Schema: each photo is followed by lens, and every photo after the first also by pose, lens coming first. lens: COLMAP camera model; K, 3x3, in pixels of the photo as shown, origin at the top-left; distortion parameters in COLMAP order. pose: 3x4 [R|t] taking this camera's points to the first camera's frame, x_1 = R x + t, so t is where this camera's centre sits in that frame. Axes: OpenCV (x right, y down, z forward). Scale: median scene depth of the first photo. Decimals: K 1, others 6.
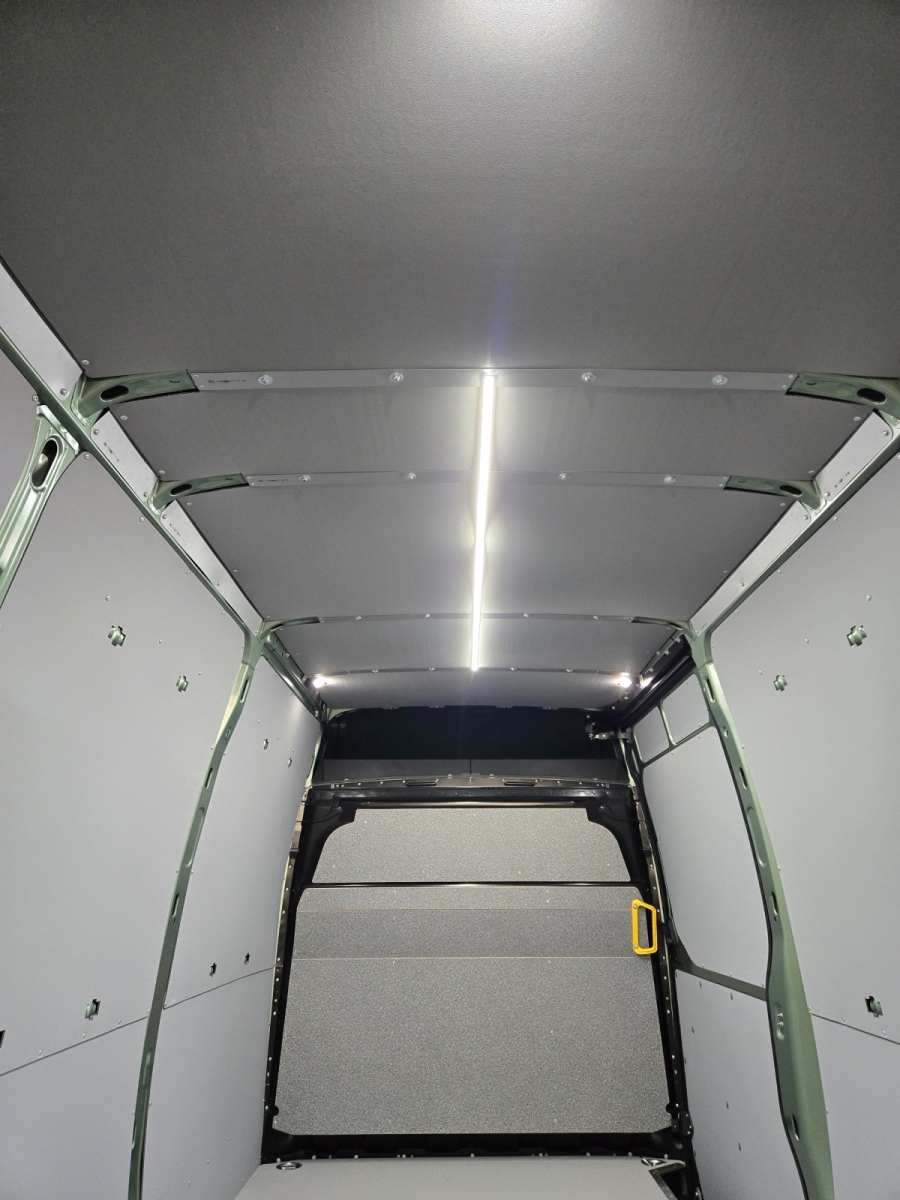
lens RADIAL K [[800.1, 0, 464.3], [0, 800.1, 612.9], [0, 0, 1]] dist [0.085211, -0.075056]
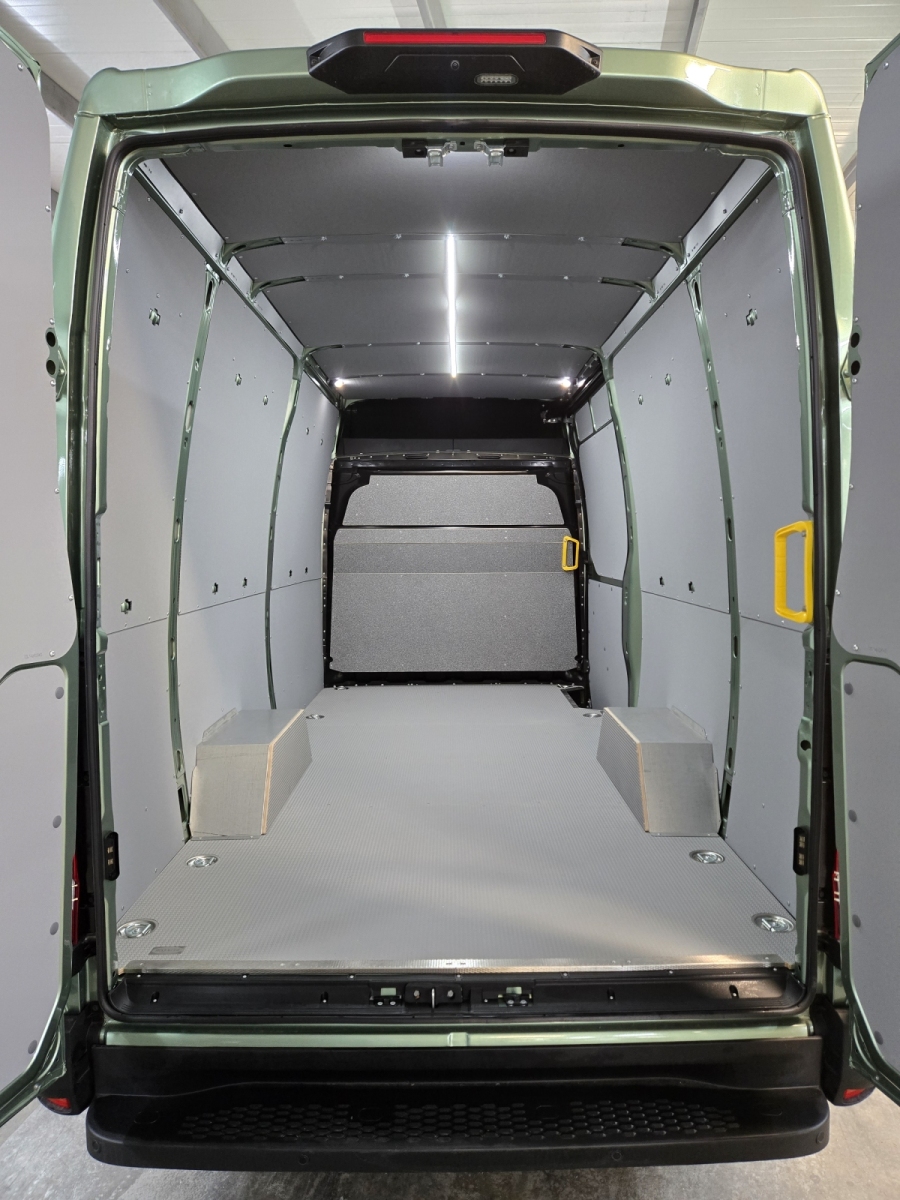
lens RADIAL K [[800.1, 0, 464.3], [0, 800.1, 612.9], [0, 0, 1]] dist [0.085211, -0.075056]
pose [[0.999981, -0.000663, 0.006131, 0.020316], [-0.001882, 0.913926, 0.405876, -0.109165], [-0.005872, -0.405880, 0.913907, -0.388492]]
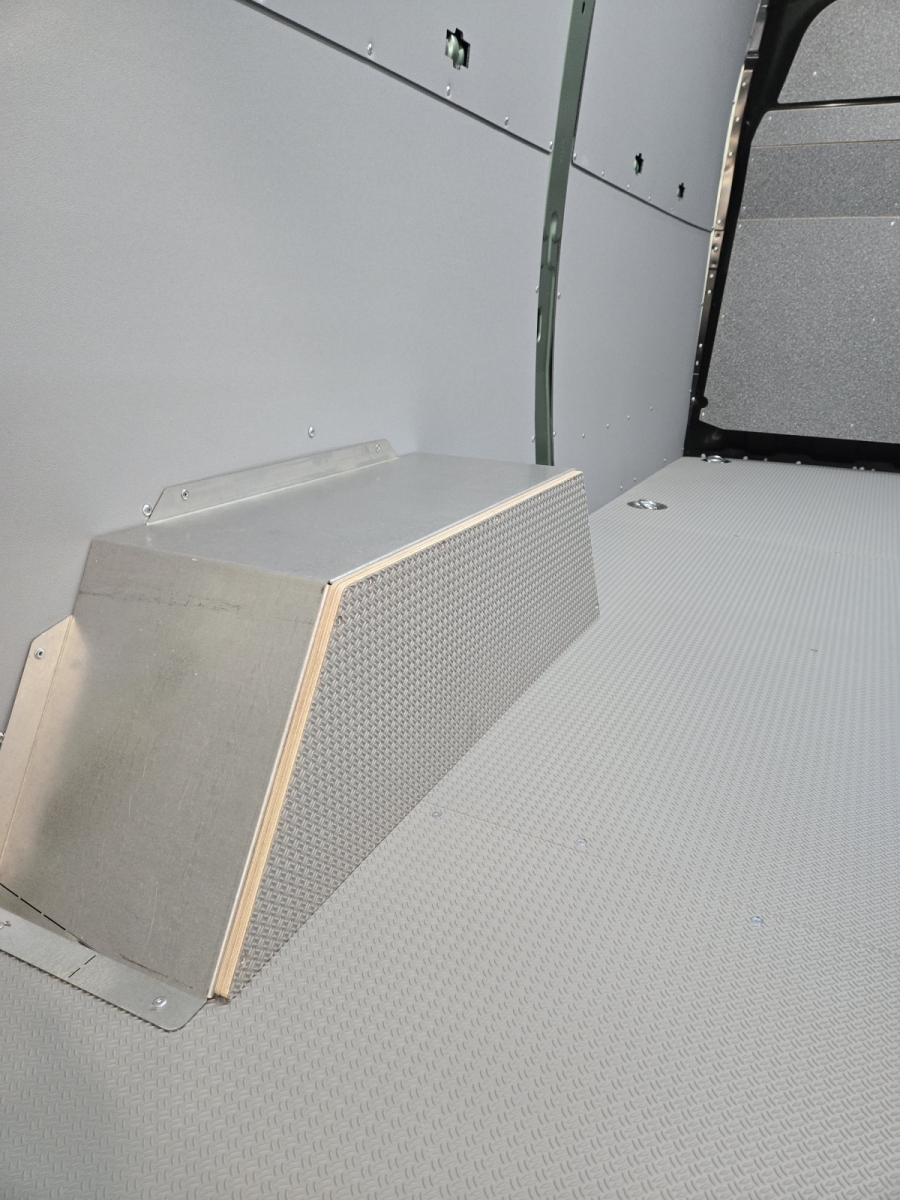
lens RADIAL K [[800.1, 0, 464.3], [0, 800.1, 612.9], [0, 0, 1]] dist [0.085211, -0.075056]
pose [[0.894164, 0.184832, -0.407808, -0.069792], [0.111045, 0.790812, 0.601901, 0.244534], [0.433750, -0.583484, 0.686592, 0.189193]]
